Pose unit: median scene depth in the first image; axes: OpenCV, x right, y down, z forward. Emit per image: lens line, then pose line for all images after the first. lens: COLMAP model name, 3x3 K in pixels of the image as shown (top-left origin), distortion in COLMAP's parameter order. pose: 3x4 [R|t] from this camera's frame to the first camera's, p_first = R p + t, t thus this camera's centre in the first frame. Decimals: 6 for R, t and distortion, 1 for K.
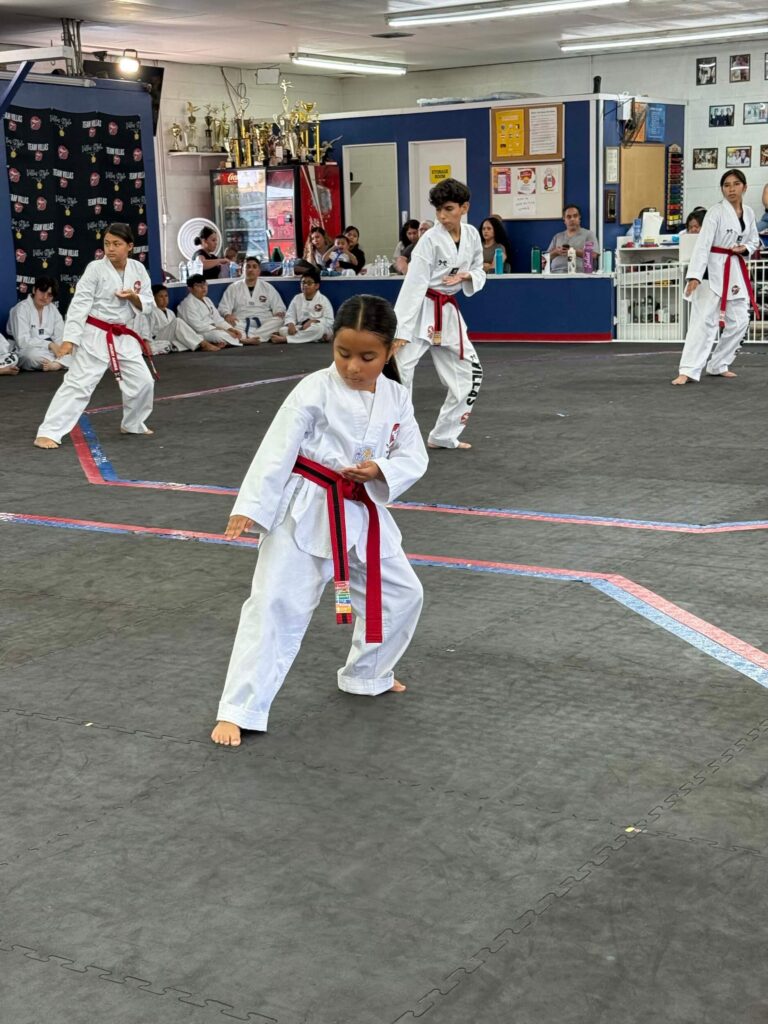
lens RADIAL K [[1735.5, 0, 384.0], [0, 1735.5, 512.0], [0, 0, 1]] dist [0.141767, -0.079372]
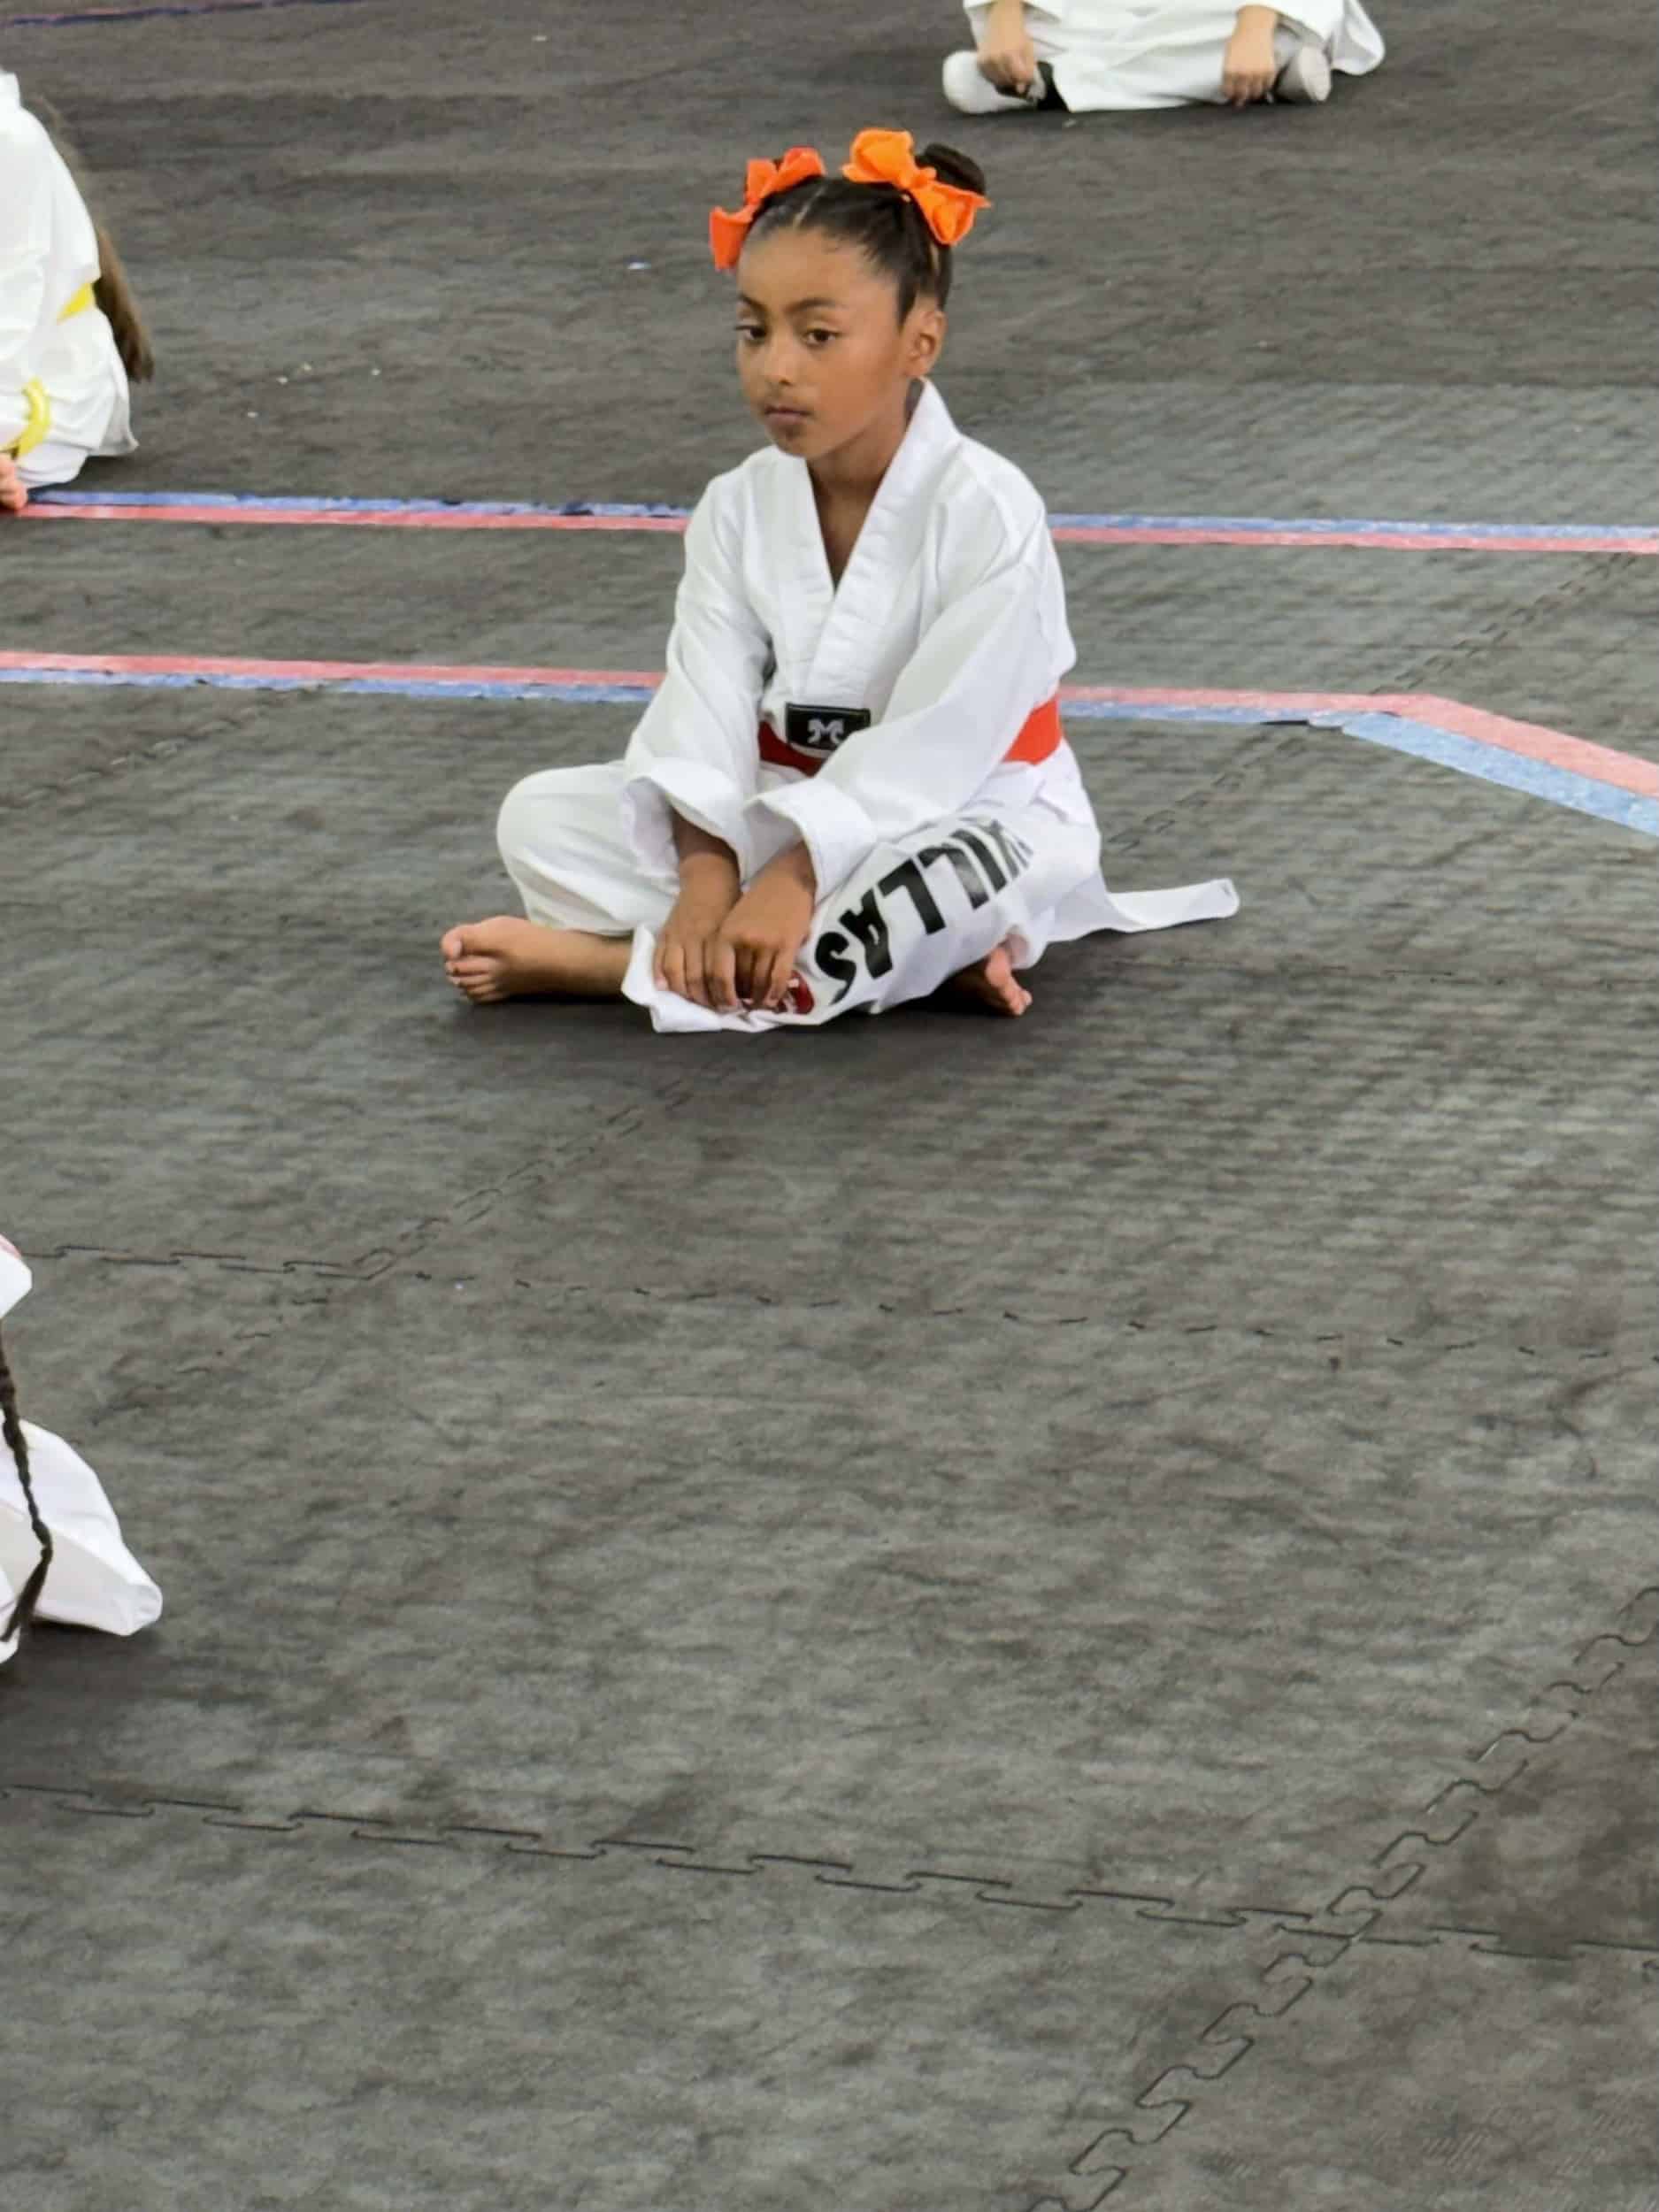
lens RADIAL K [[4674.3, 0, 829.5], [0, 4674.3, 1106.0], [0, 0, 1]] dist [0.104759, 0.276282]
pose [[0.994752, -0.043335, -0.092682, 0.096691], [0.053985, 0.991818, 0.115685, 0.004806], [0.086910, -0.120081, 0.988953, 0.118984]]
